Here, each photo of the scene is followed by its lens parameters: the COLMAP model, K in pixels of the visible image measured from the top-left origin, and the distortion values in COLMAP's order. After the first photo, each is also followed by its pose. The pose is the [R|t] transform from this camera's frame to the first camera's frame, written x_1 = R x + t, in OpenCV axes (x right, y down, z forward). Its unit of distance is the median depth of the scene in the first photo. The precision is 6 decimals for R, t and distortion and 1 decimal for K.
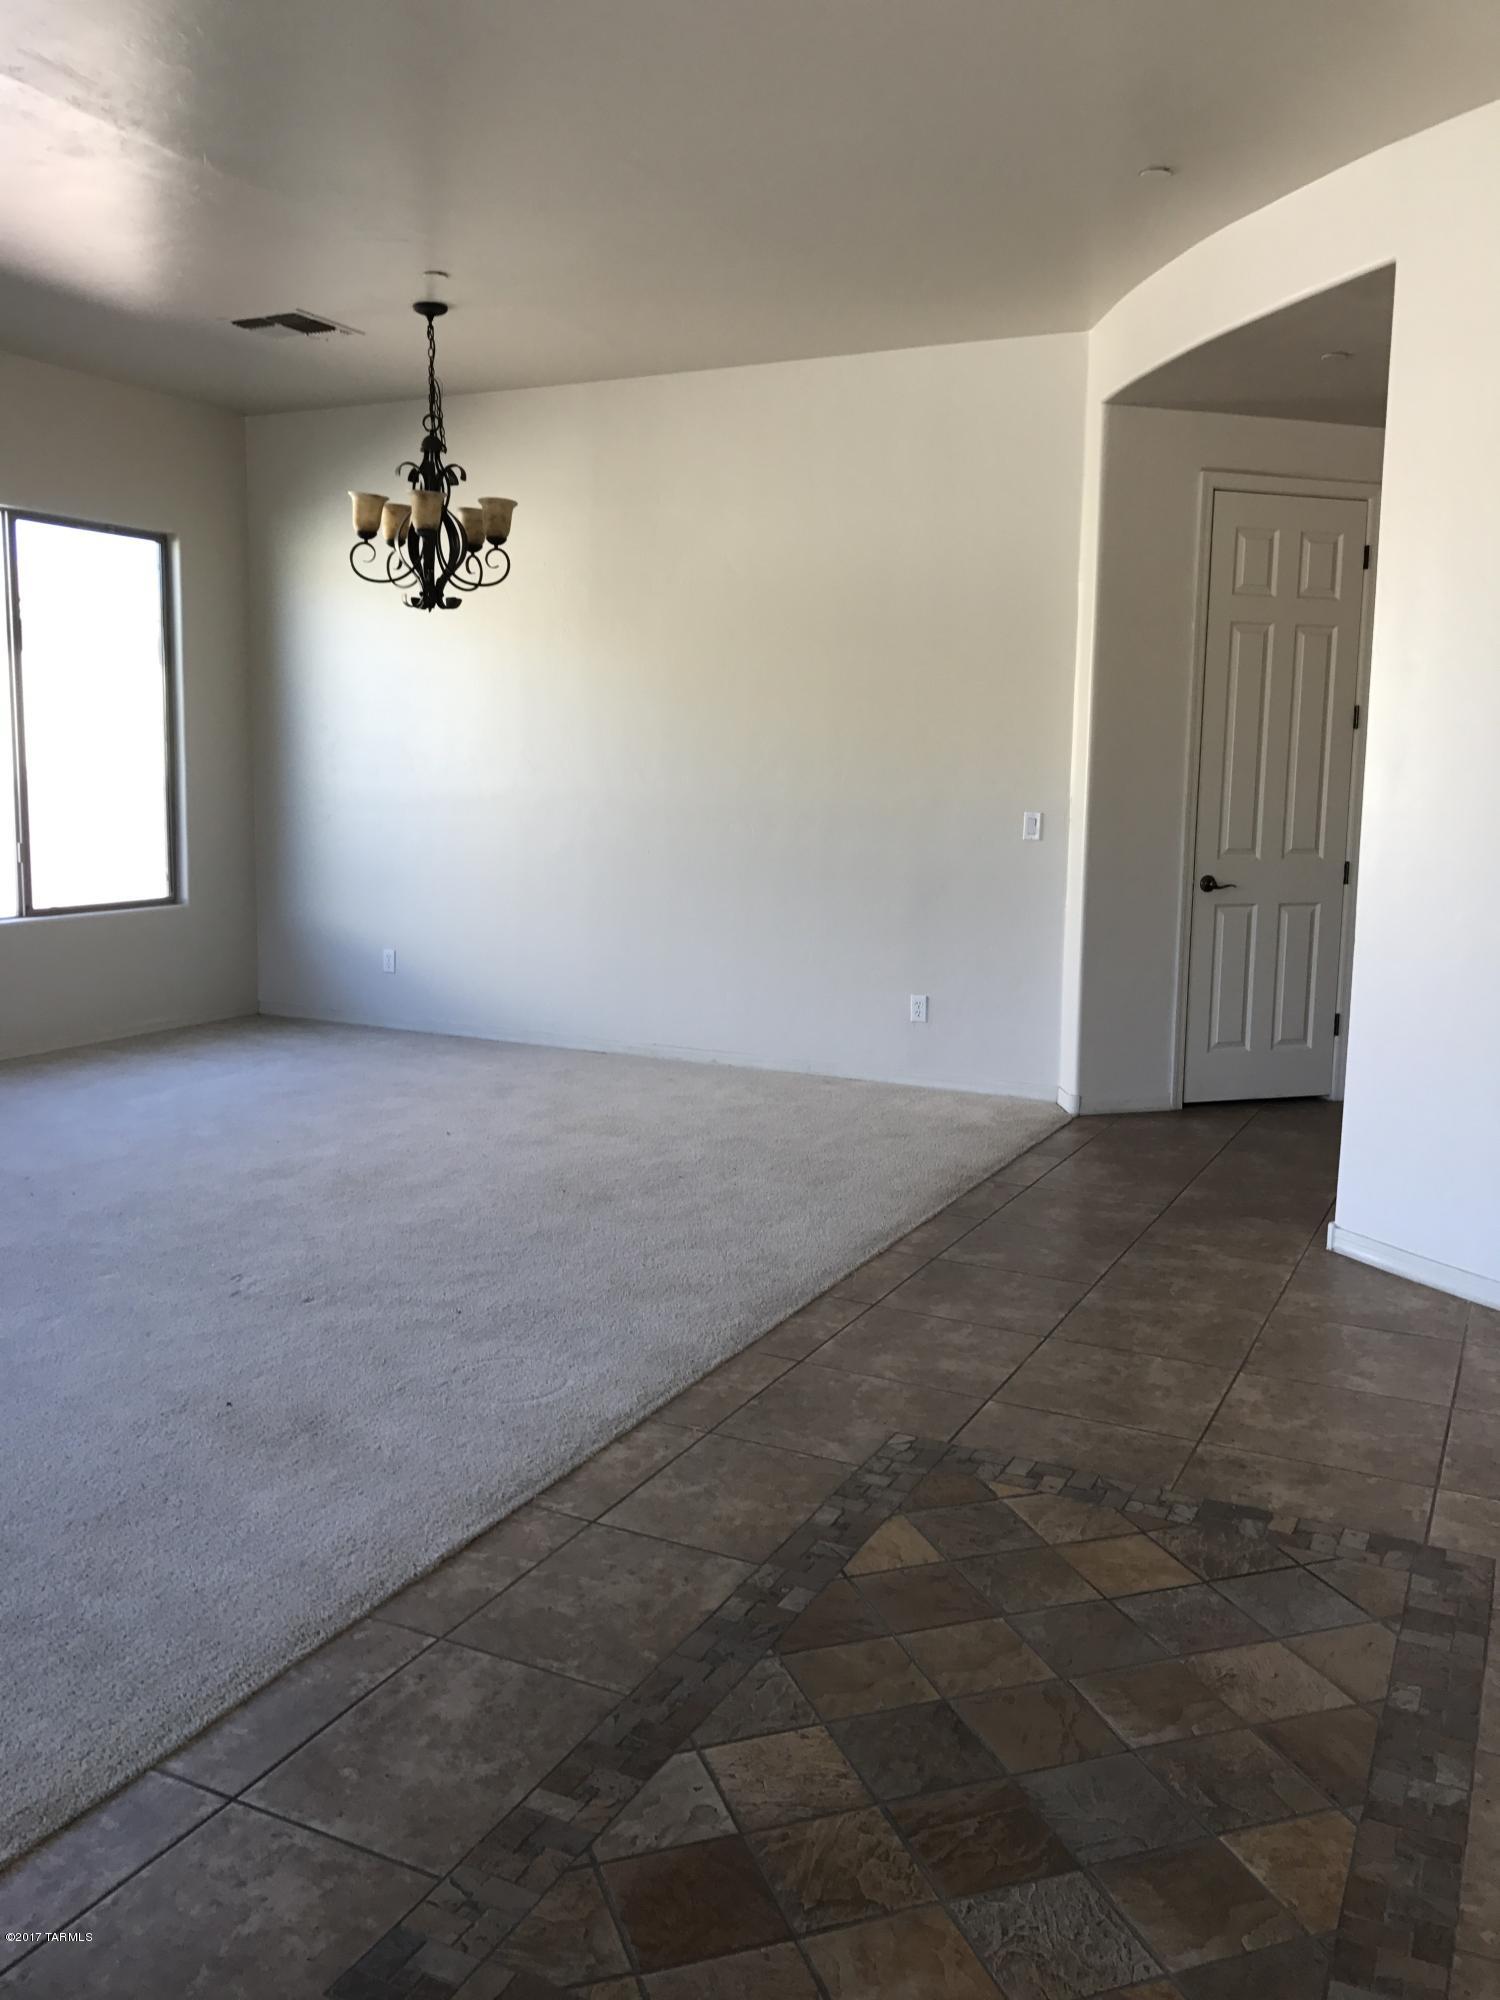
lens RADIAL K [[1636.8, 0, 750.0], [0, 1636.8, 1000.0], [0, 0, 1]] dist [0.003671, 0.007902]
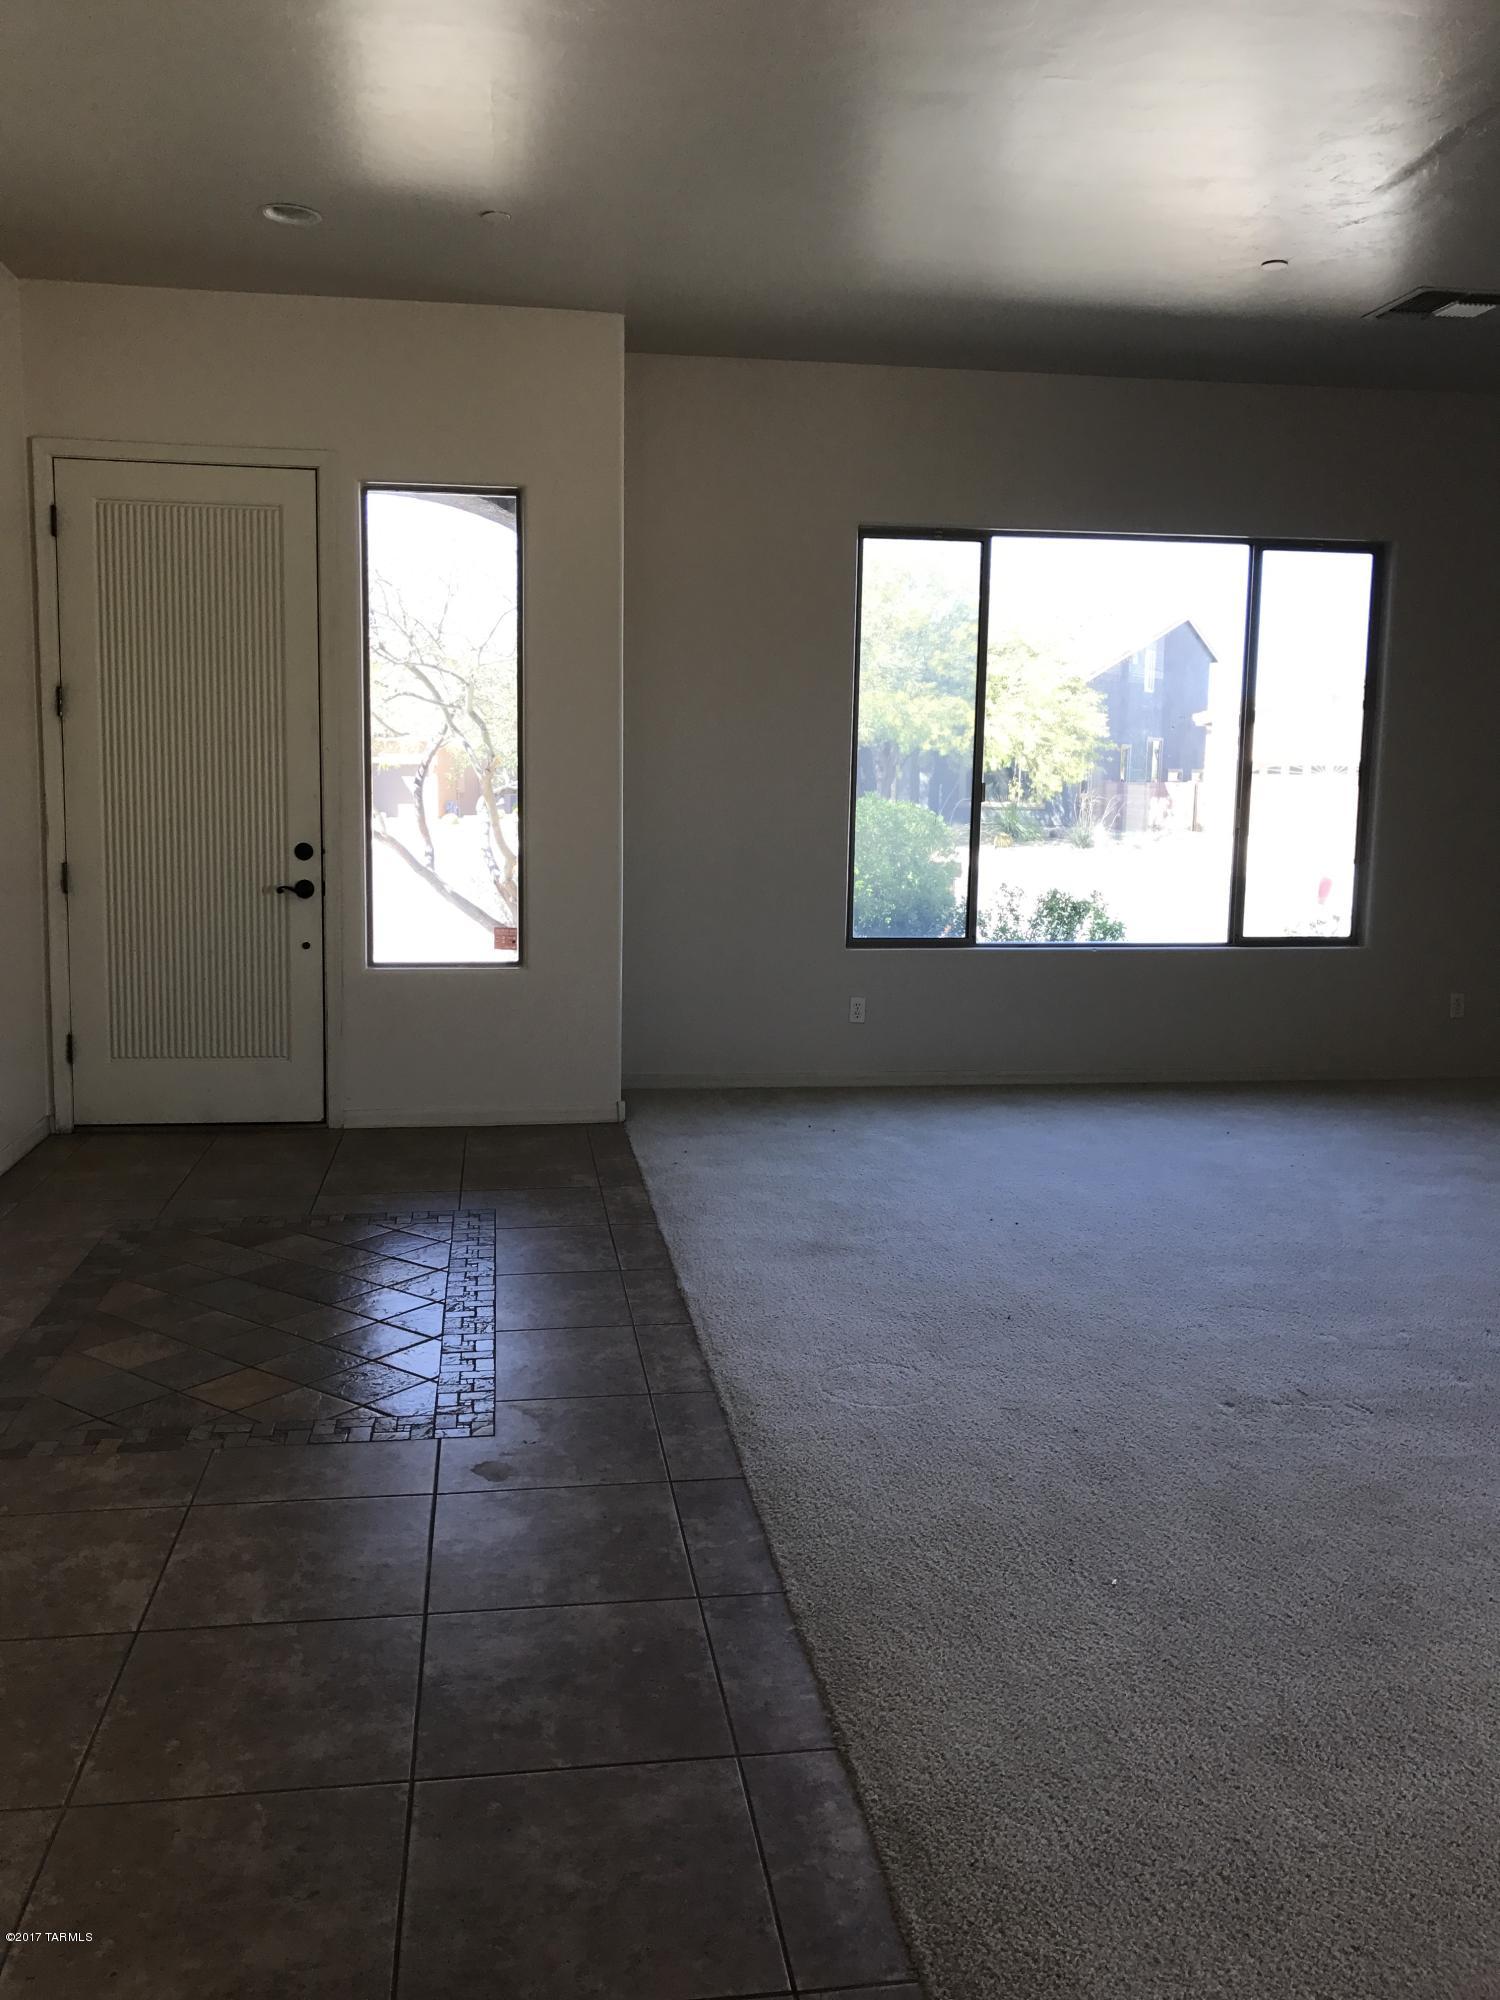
lens RADIAL K [[1642.6, 0, 747.9], [0, 1642.6, 951.3], [0, 0, 1]] dist [0.003073, 0.005418]
pose [[-0.817504, 0.040244, -0.574514, 0.559355], [-0.108785, 0.968808, 0.222660, -0.279670], [0.565555, 0.244524, -0.787627, 1.909231]]
